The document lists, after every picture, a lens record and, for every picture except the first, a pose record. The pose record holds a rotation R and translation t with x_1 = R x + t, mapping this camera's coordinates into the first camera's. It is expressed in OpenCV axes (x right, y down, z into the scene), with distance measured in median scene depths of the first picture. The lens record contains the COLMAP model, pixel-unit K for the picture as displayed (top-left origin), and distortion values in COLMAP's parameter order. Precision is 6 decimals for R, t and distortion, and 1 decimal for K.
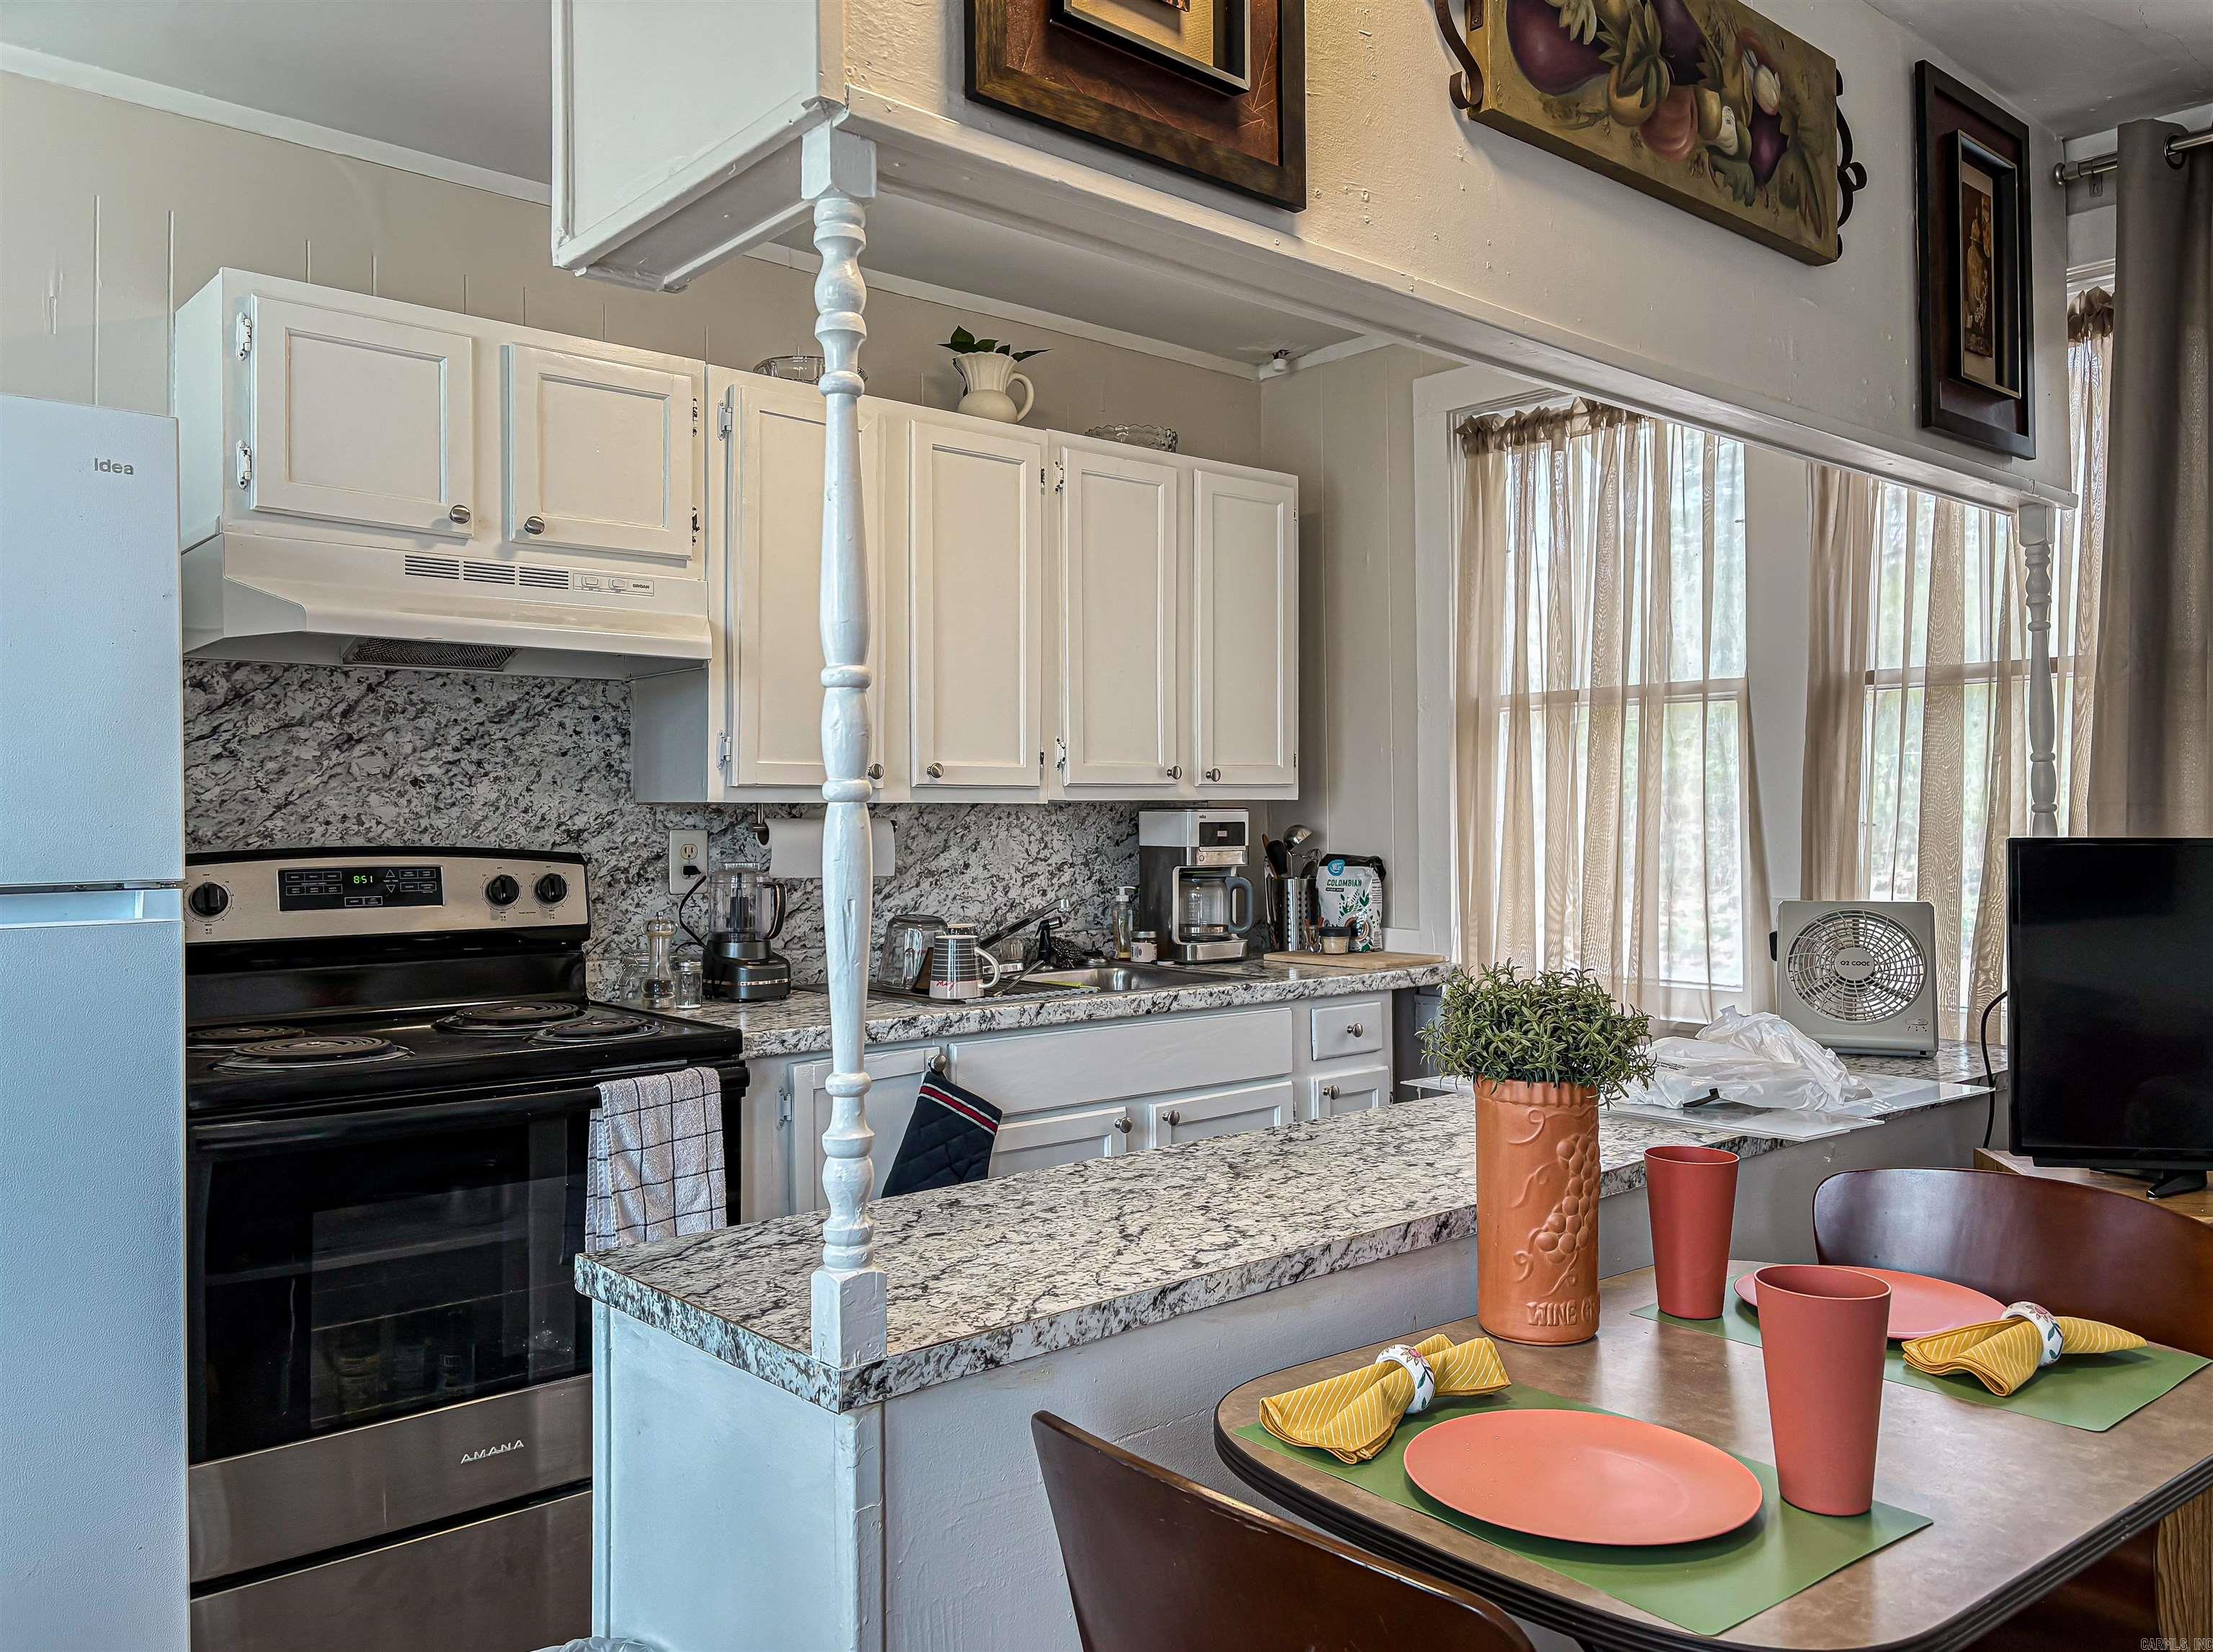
lens RADIAL K [[1705.4, 0, 1109.6], [0, 1705.4, 806.6], [0, 0, 1]] dist [0.041351, -0.013457]
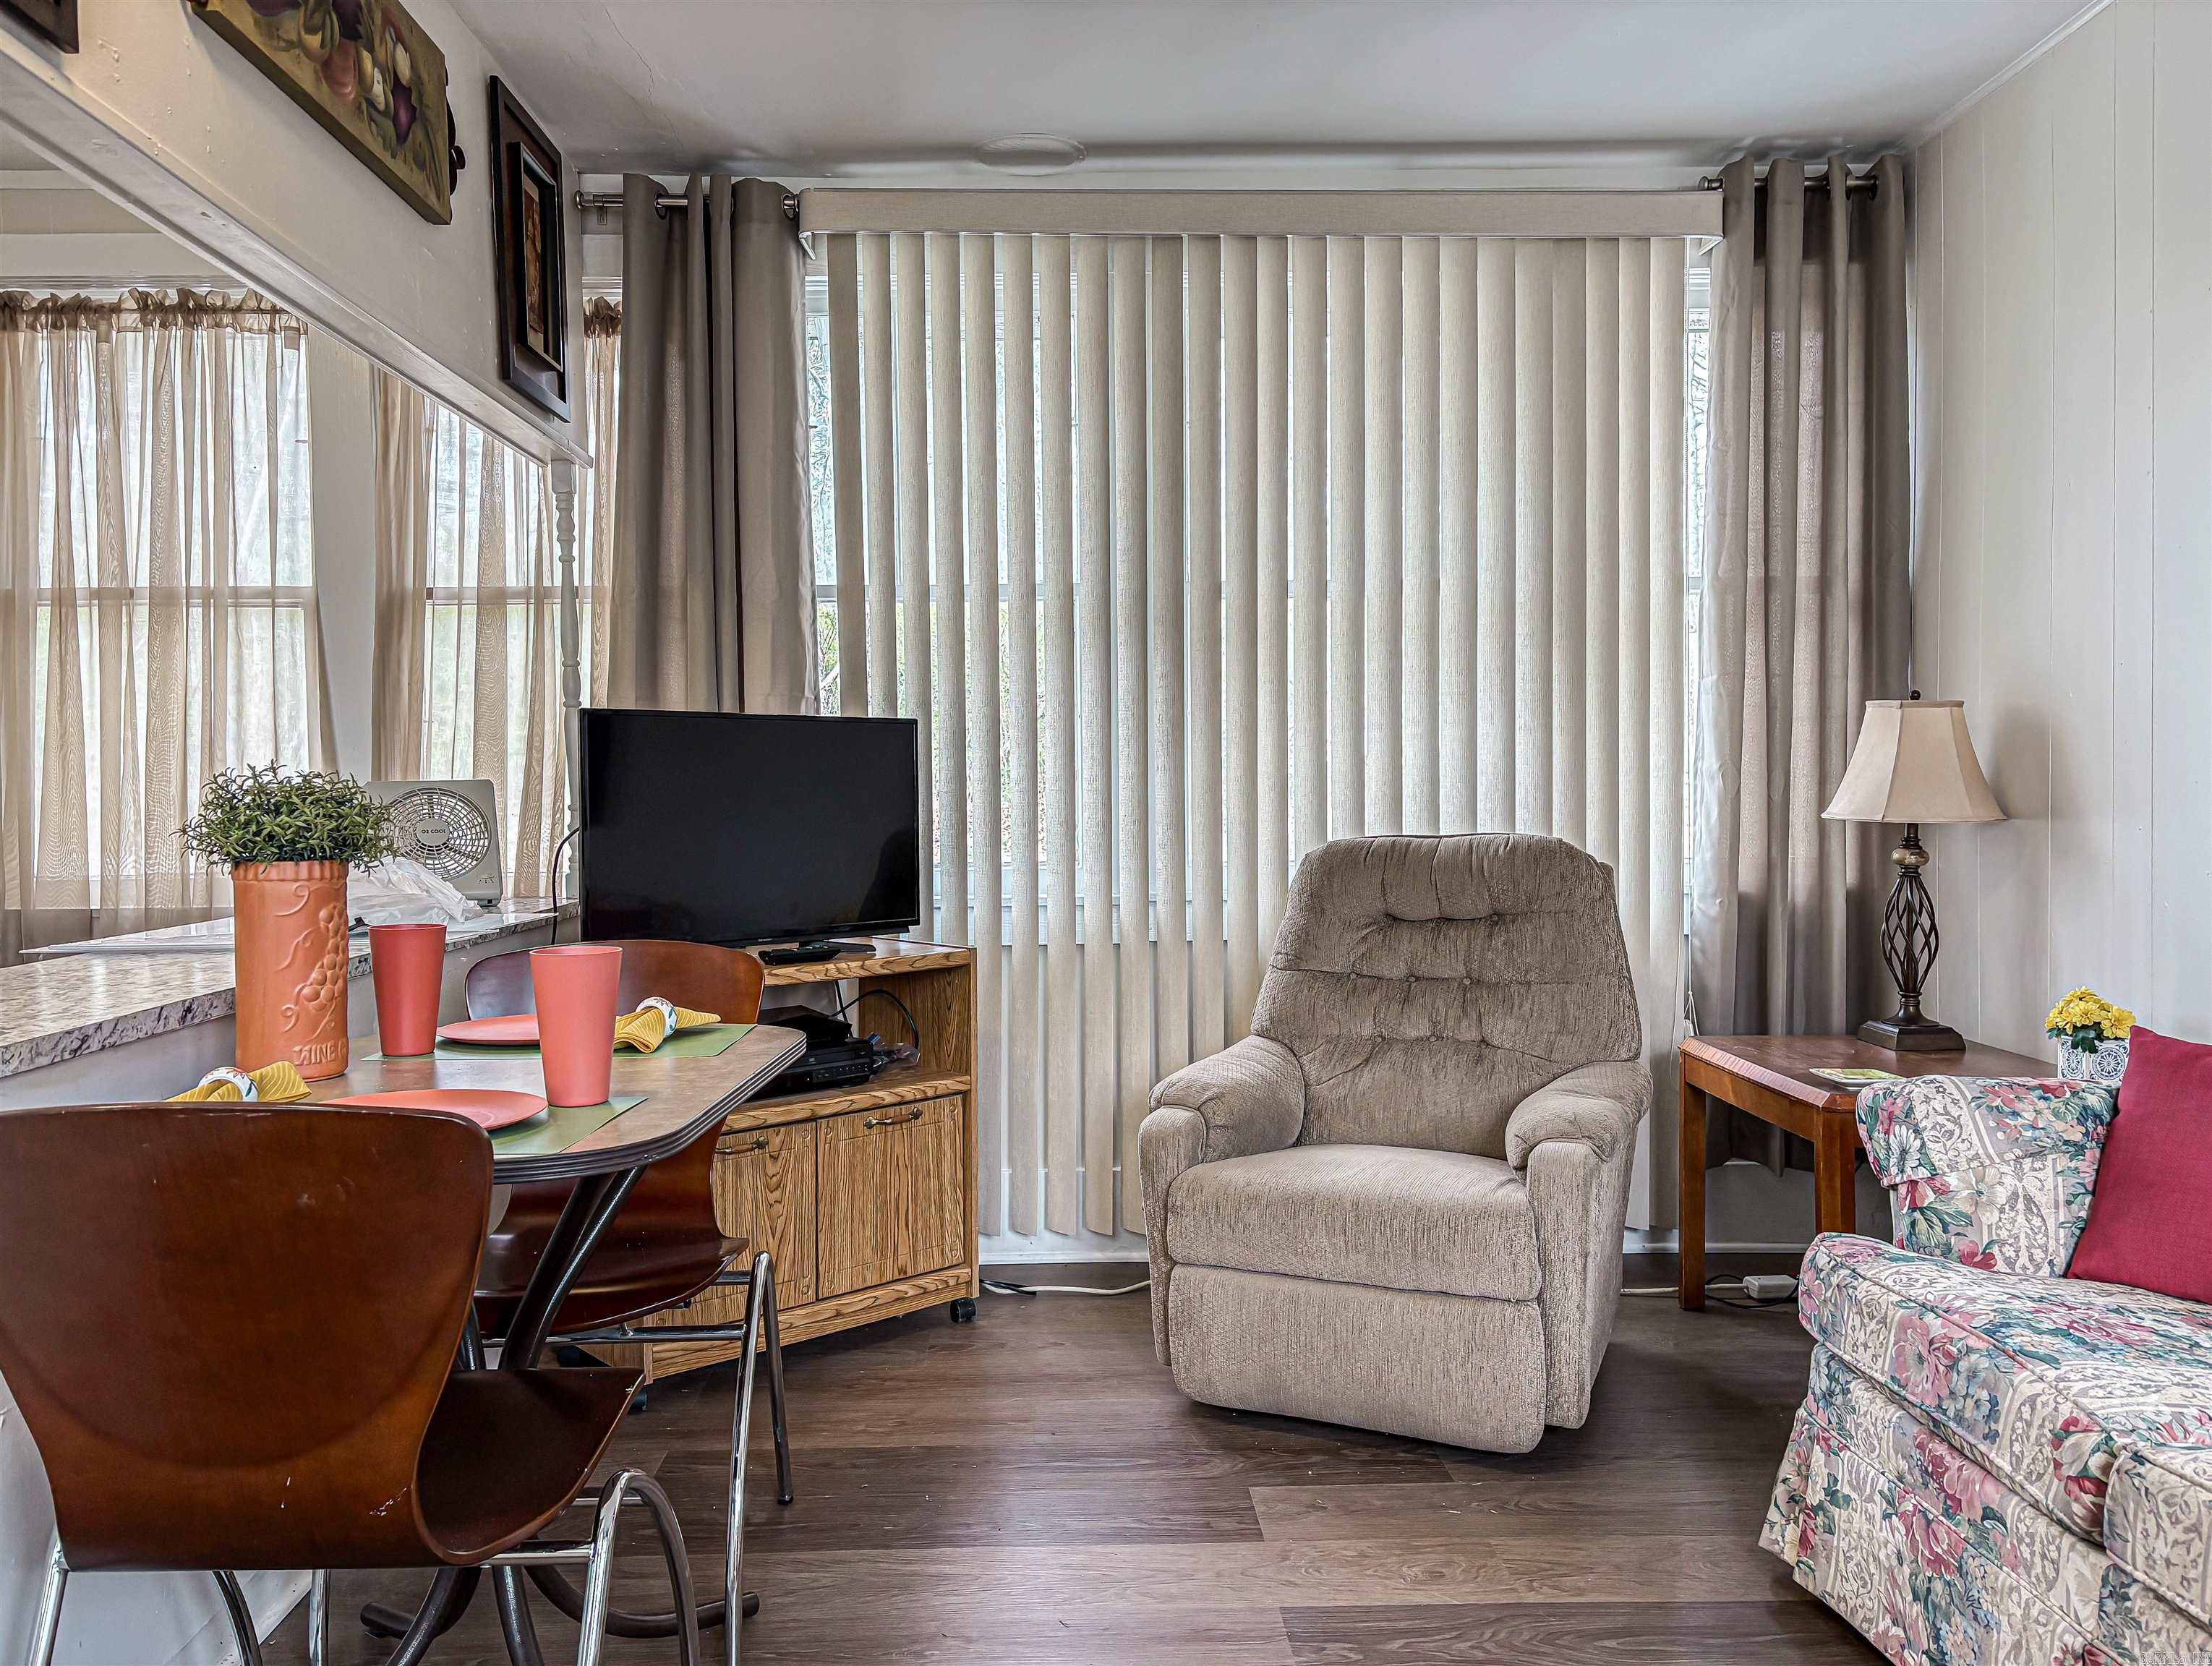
lens RADIAL K [[1698.1, 0, 1097.4], [0, 1698.1, 827.5], [0, 0, 1]] dist [0.011876, -0.011182]
pose [[0.650350, -0.020031, 0.759370, -0.184846], [-0.002105, 0.999601, 0.028170, 0.066557], [-0.759632, -0.019919, 0.650049, -0.118669]]
